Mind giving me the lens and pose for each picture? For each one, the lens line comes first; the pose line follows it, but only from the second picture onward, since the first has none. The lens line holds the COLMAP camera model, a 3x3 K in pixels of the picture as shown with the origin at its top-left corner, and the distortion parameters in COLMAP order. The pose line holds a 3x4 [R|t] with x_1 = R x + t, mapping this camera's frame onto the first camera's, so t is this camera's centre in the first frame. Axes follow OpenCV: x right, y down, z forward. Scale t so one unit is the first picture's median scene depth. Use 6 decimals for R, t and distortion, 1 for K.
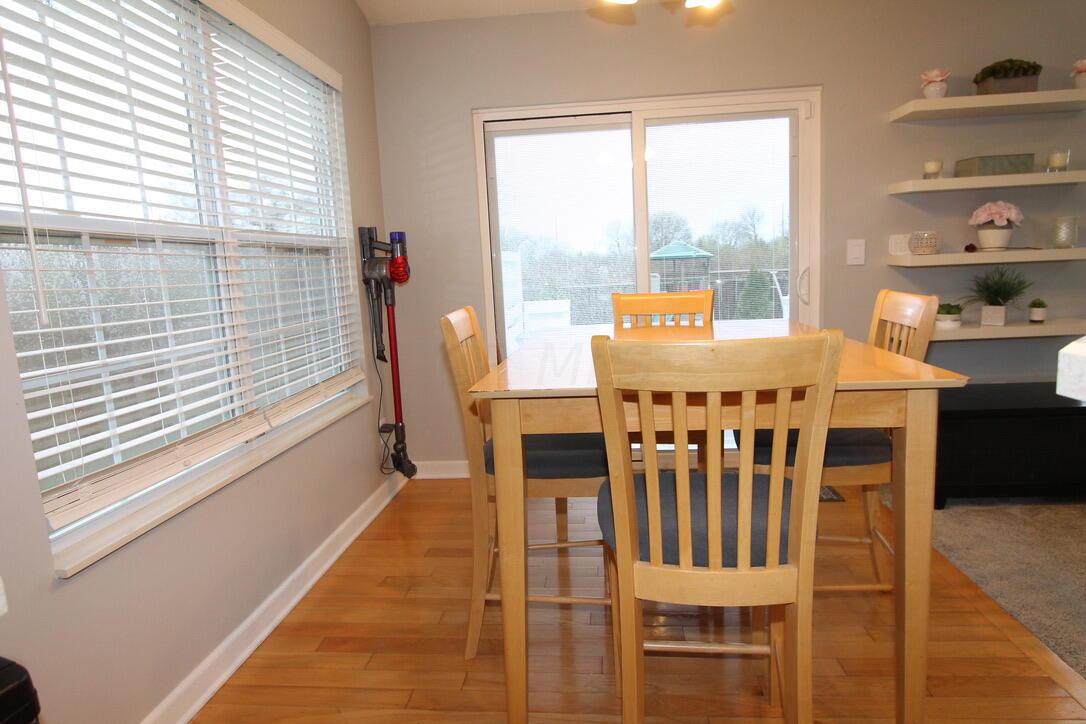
lens RADIAL K [[652.4, 0, 543.0], [0, 652.4, 362.0], [0, 0, 1]] dist [-0.003940, -0.001832]
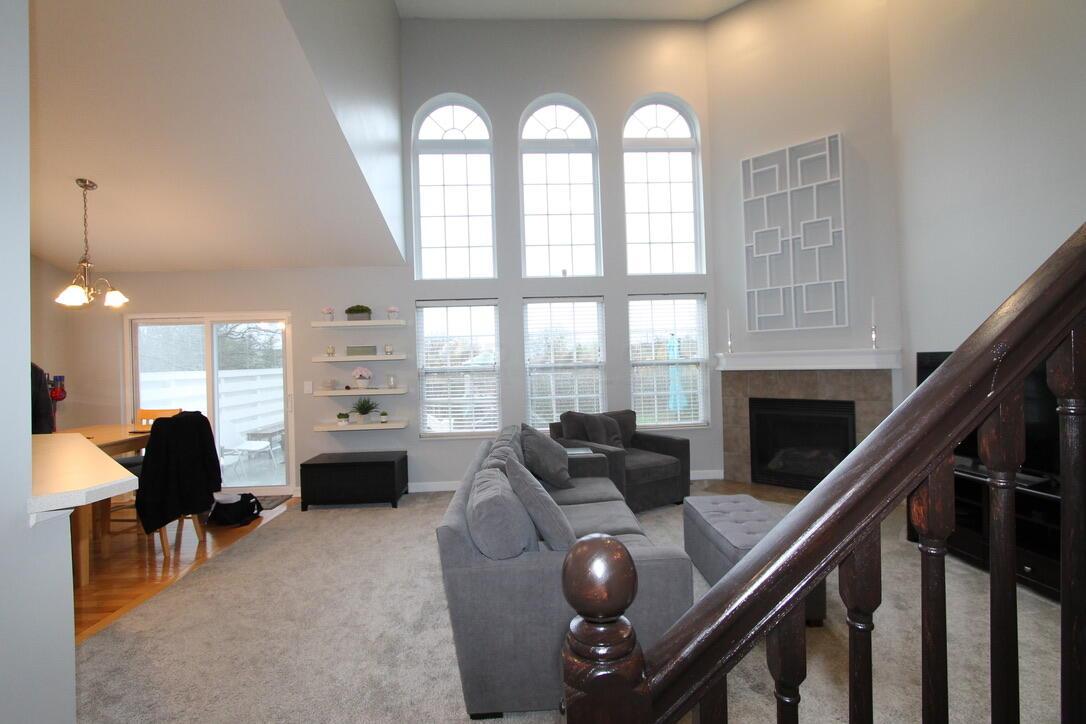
lens RADIAL K [[598.0, 0, 543.0], [0, 598.0, 362.0], [0, 0, 1]] dist [-0.002575, -0.000372]
pose [[0.990960, 0.021563, 0.132416, 1.024464], [0.000304, 0.986636, -0.162939, 0.063177], [-0.134160, 0.161506, 0.977710, -1.029985]]
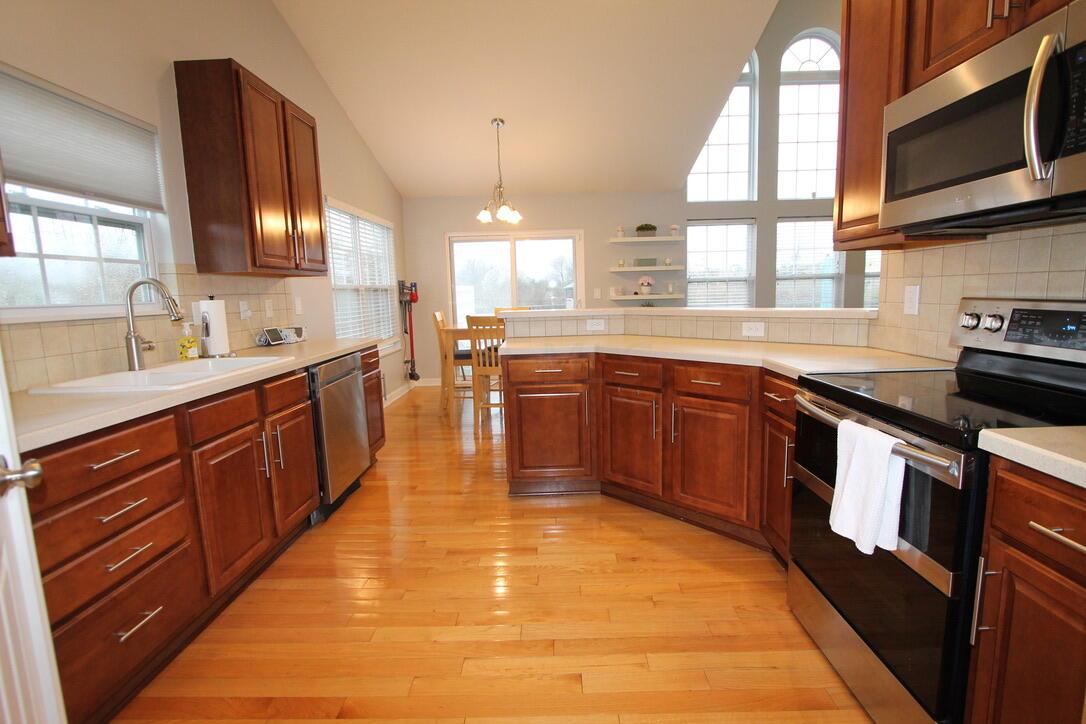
lens RADIAL K [[505.3, 0, 550.7], [0, 505.3, 356.9], [0, 0, 1]] dist [0.001363, 0.000026]
pose [[0.995085, 0.008306, 0.098678, 0.113901], [-0.006986, 0.999882, -0.013716, 0.110415], [-0.098780, 0.012959, 0.995025, -0.982207]]
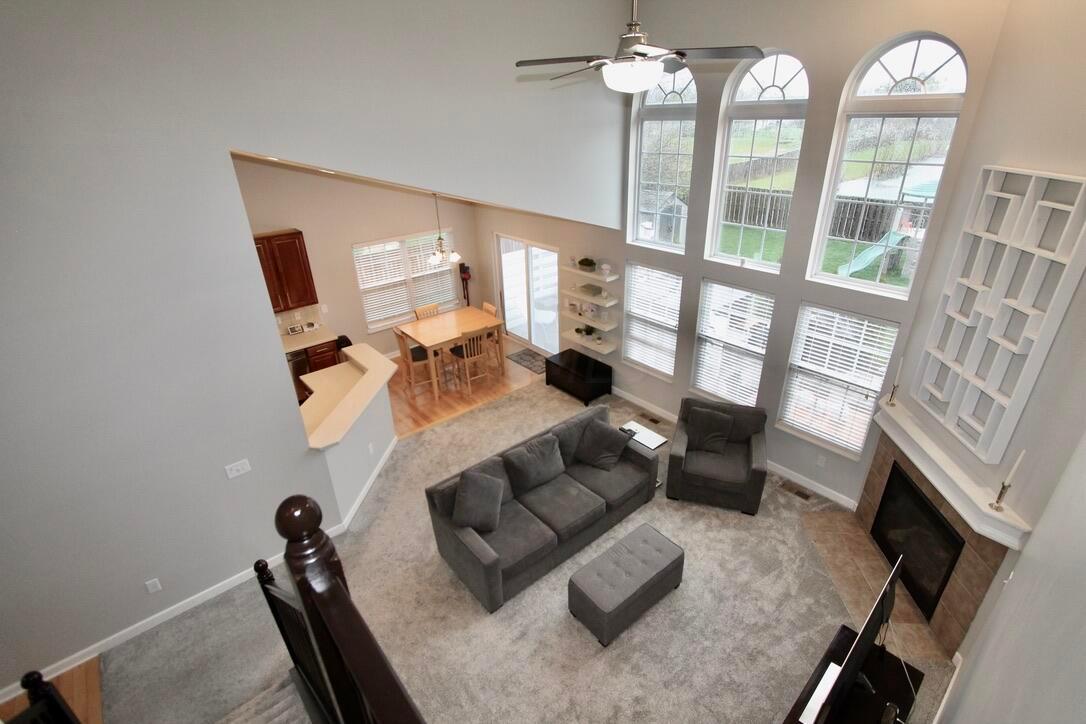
lens RADIAL K [[501.4, 0, 561.3], [0, 501.4, 365.8], [0, 0, 1]] dist [0.000924, 0.000056]
pose [[0.729832, 0.335881, -0.595423, 2.045356], [-0.116012, 0.919196, 0.376323, -0.824418], [0.673711, -0.205577, 0.709825, -0.757596]]
